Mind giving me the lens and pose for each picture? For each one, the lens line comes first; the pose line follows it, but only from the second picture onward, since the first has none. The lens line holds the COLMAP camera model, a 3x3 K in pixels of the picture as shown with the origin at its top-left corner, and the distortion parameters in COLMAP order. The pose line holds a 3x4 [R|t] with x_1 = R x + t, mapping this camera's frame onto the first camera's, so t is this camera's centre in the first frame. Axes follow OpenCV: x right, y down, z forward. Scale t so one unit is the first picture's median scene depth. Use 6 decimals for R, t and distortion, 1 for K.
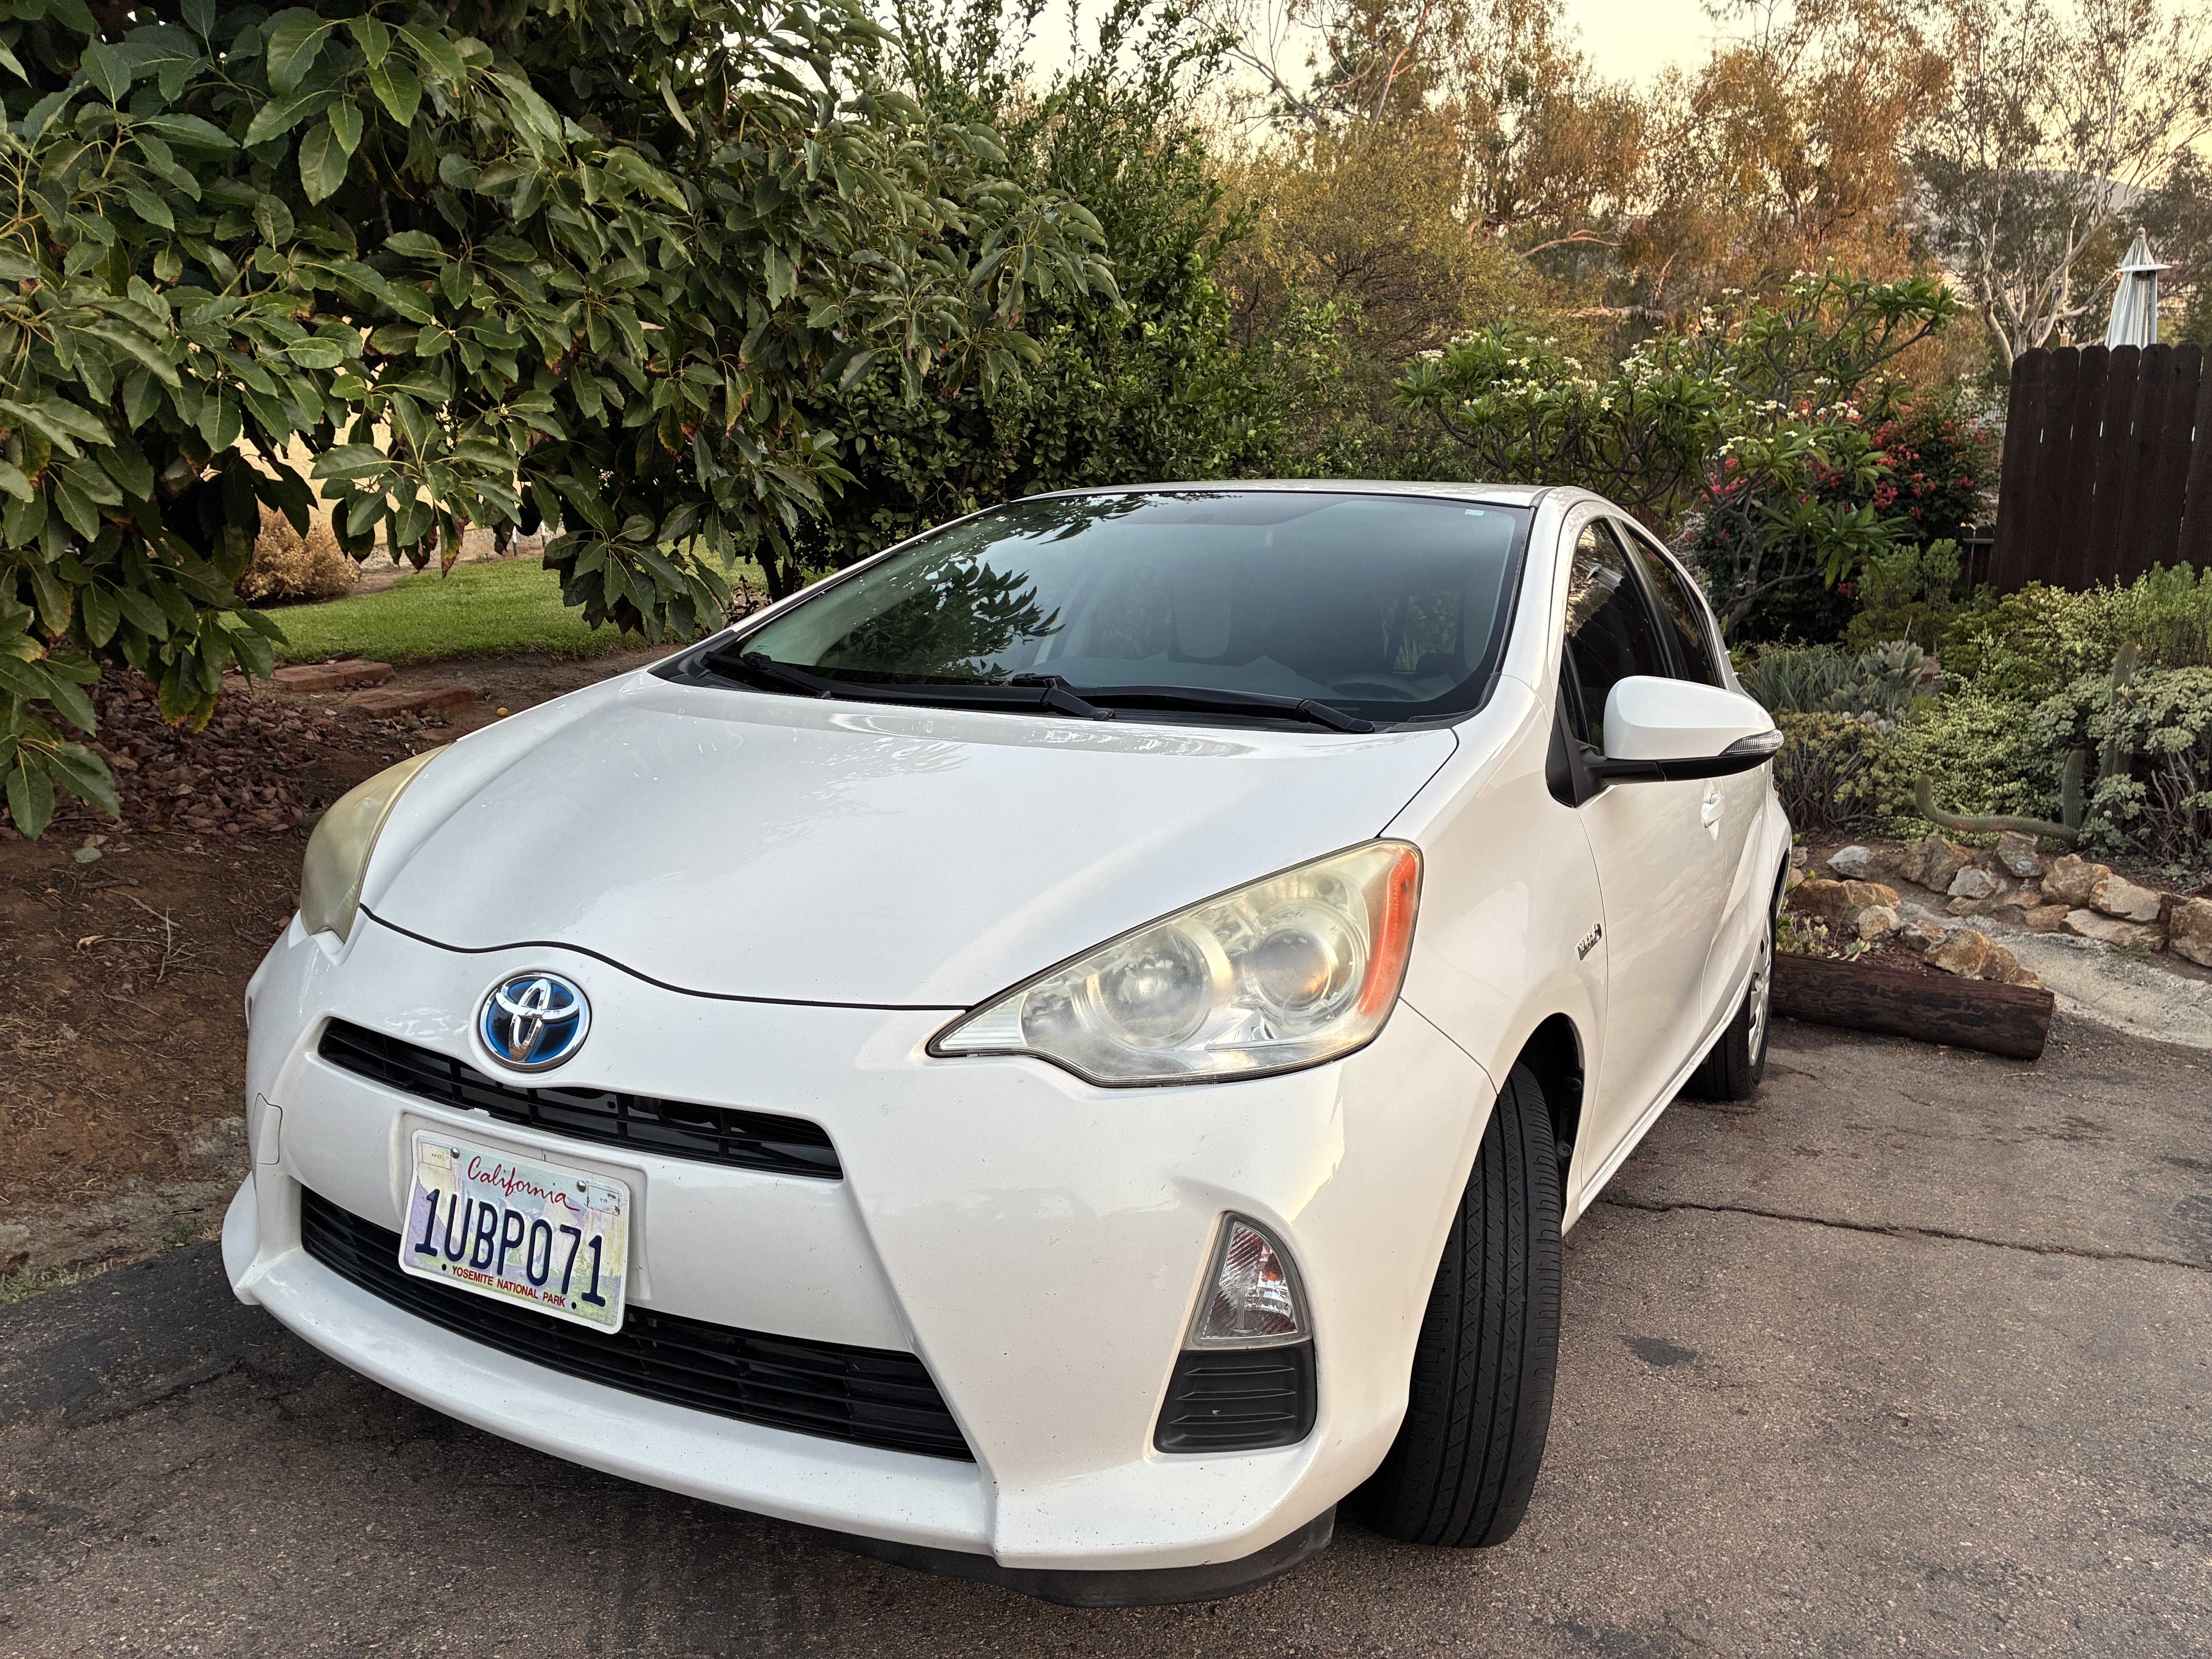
lens RADIAL K [[1681.3, 0, 1090.1], [0, 1681.3, 830.1], [0, 0, 1]] dist [0.043510, -0.062003]
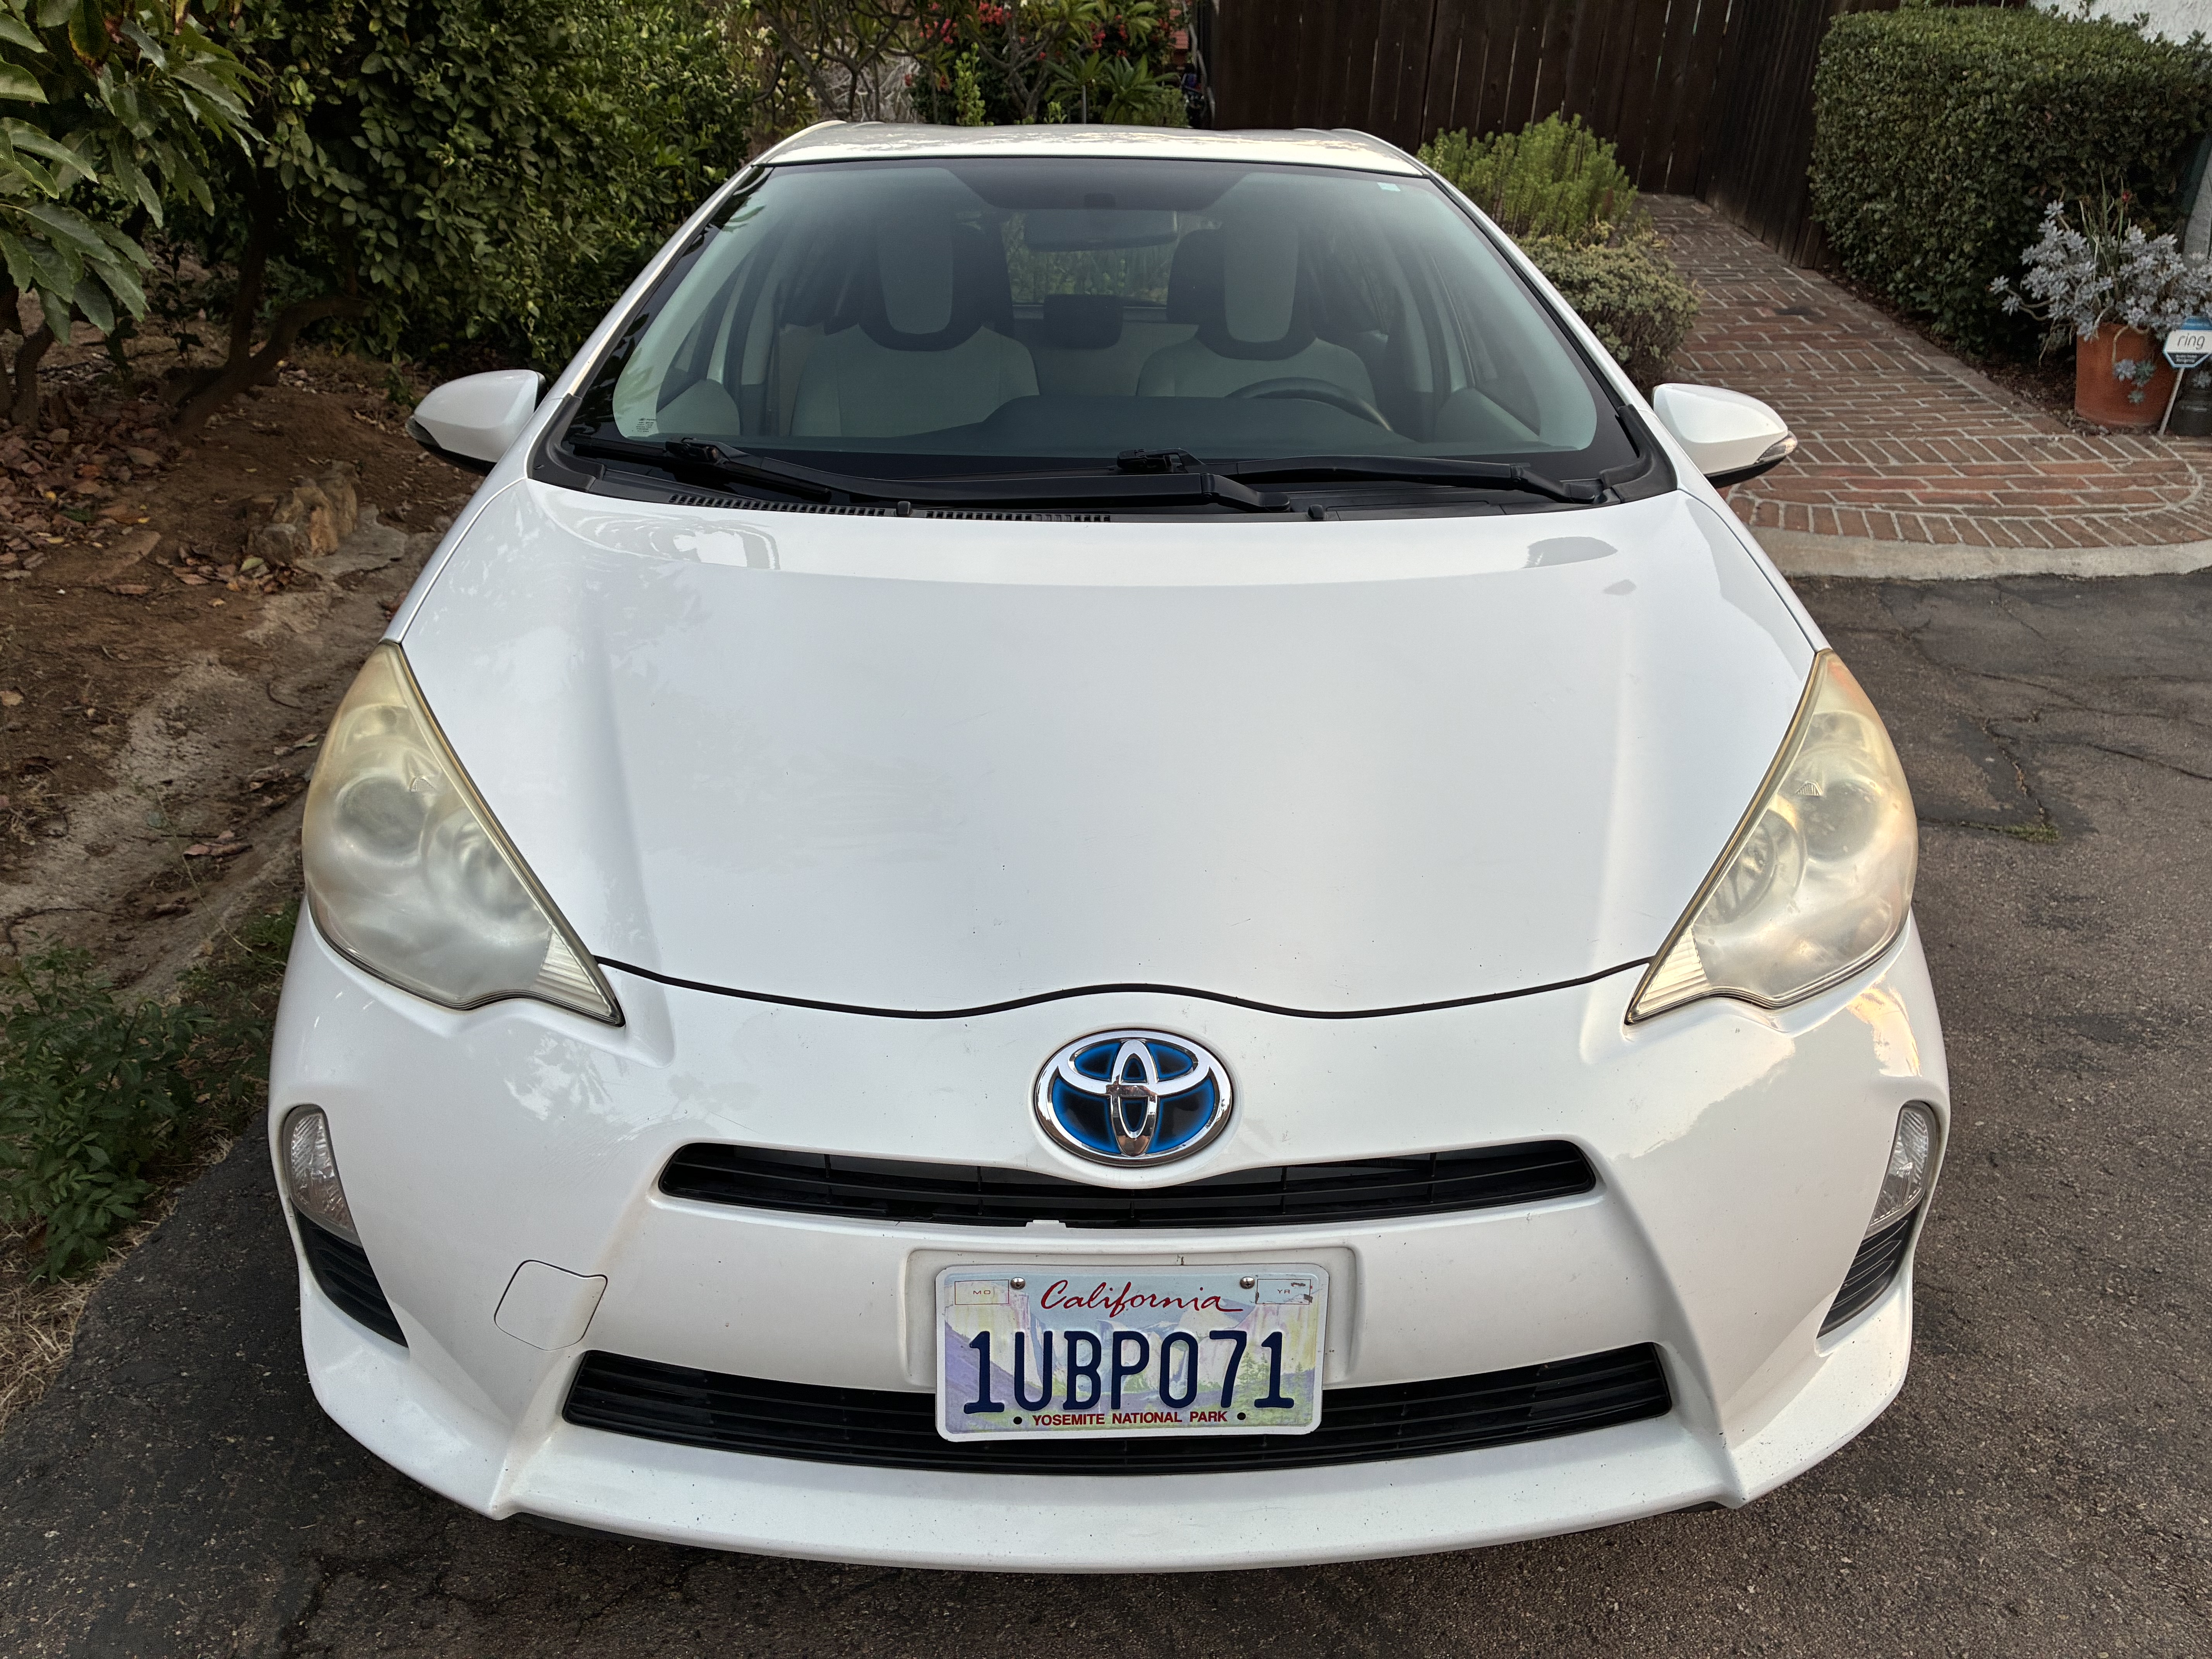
lens RADIAL K [[1681.3, 0, 1114.0], [0, 1681.3, 821.4], [0, 0, 1]] dist [0.043510, -0.062003]
pose [[0.868079, -0.205135, 0.452061, -0.642174], [0.085106, 0.958644, 0.271584, -0.203757], [-0.489077, -0.197283, 0.849637, 0.396654]]
